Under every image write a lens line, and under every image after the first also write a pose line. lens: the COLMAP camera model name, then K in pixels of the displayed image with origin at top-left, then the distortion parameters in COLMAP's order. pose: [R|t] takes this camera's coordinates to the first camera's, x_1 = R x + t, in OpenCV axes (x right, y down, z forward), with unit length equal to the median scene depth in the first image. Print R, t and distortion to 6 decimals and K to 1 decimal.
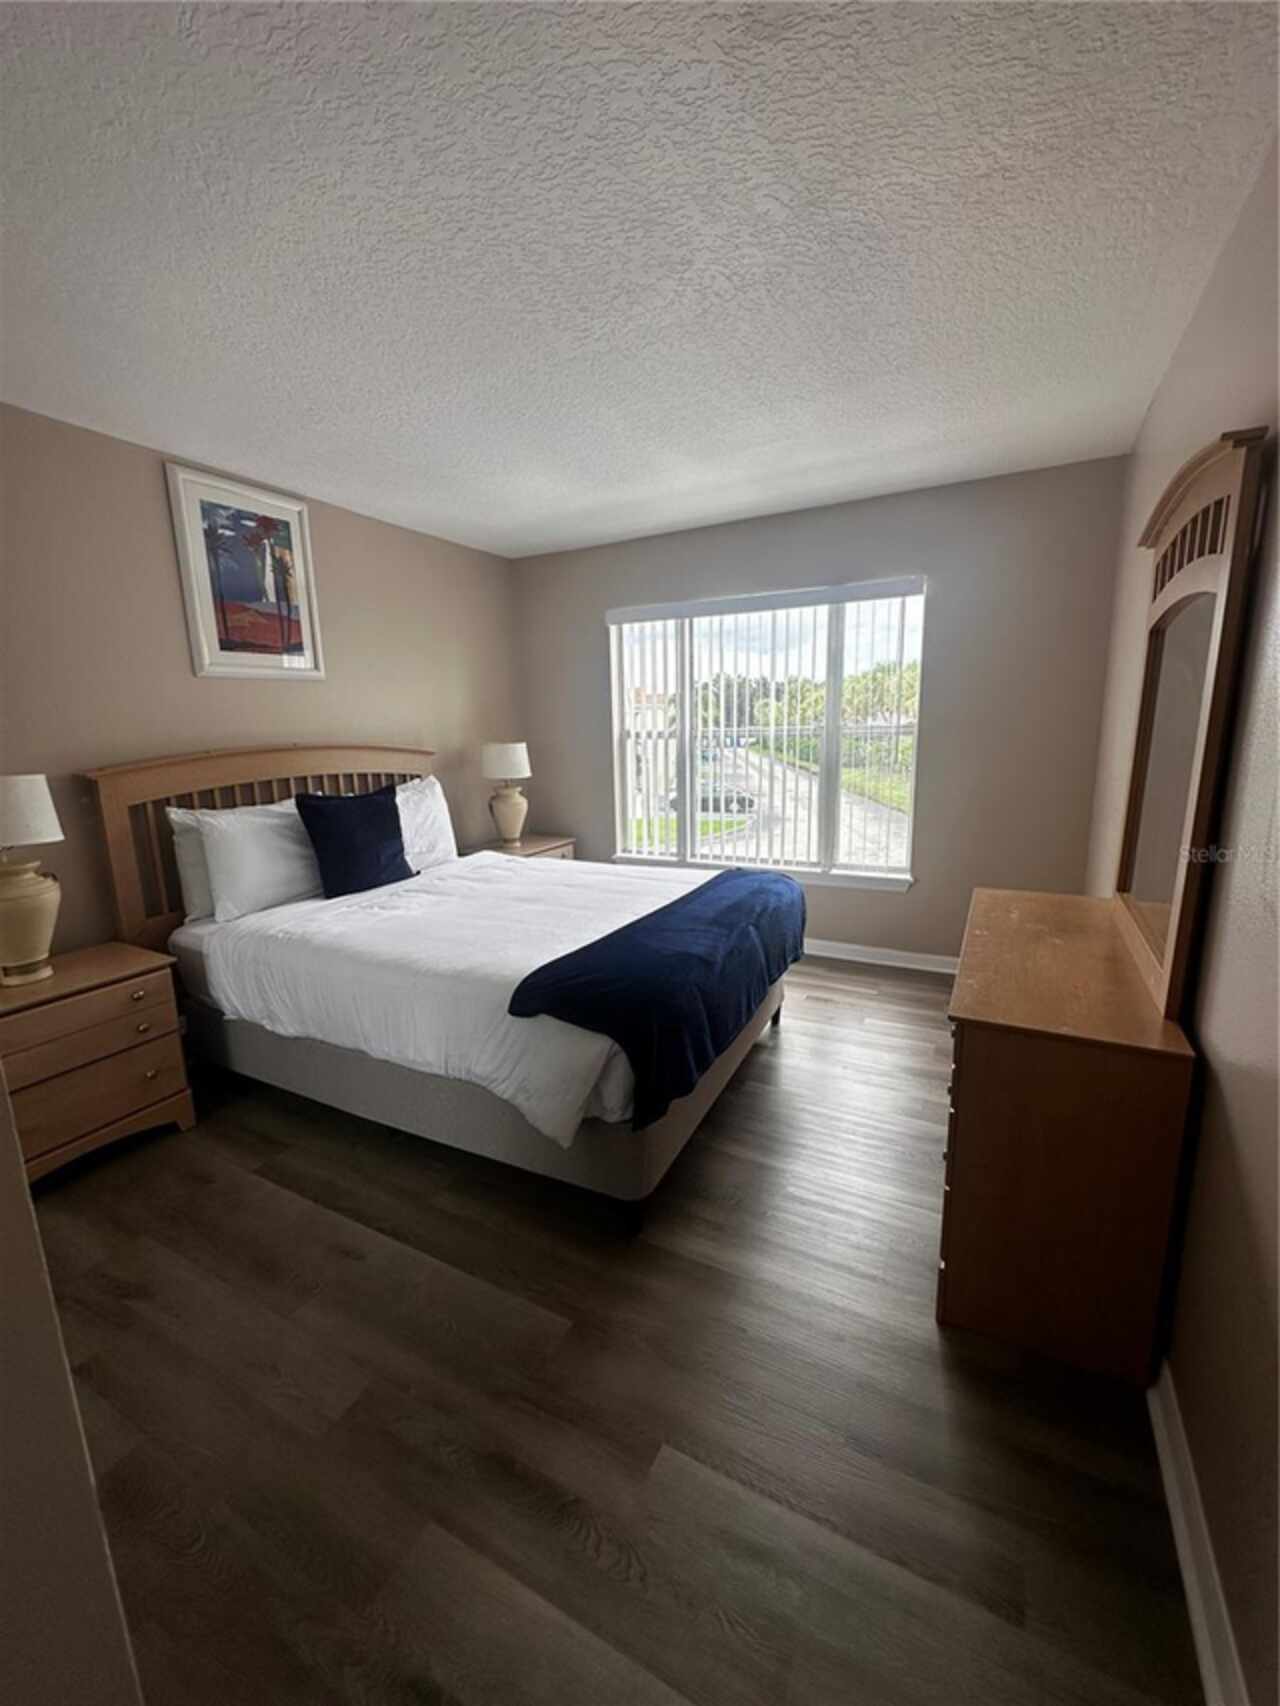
lens RADIAL K [[682.6, 0, 635.8], [0, 682.6, 849.1], [0, 0, 1]] dist [-0.005428, 0.000617]
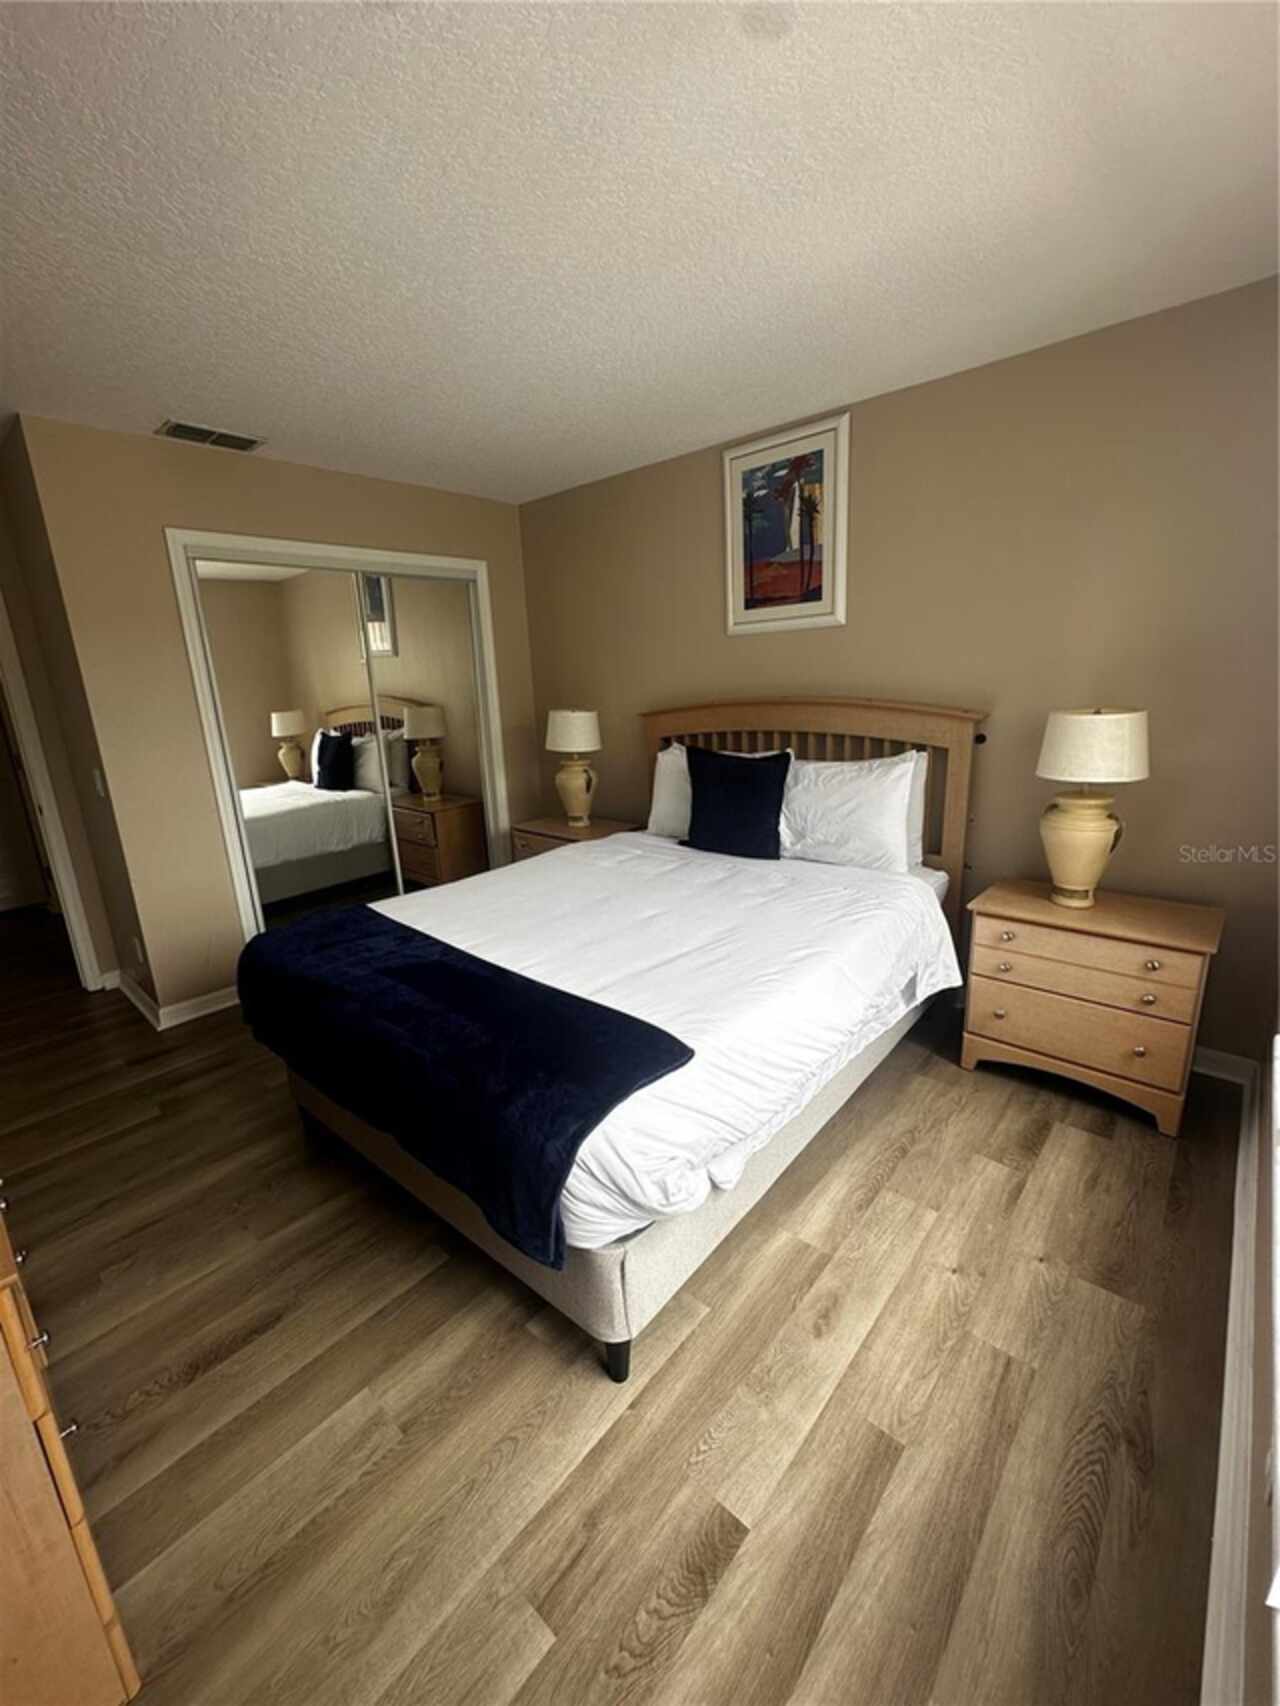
lens RADIAL K [[682.6, 0, 633.6], [0, 682.6, 857.7], [0, 0, 1]] dist [-0.005428, 0.000617]
pose [[-0.239590, 0.265496, -0.933867, 0.550124], [-0.147805, 0.940697, 0.305358, -0.212252], [0.959557, 0.211192, -0.186140, 1.058619]]
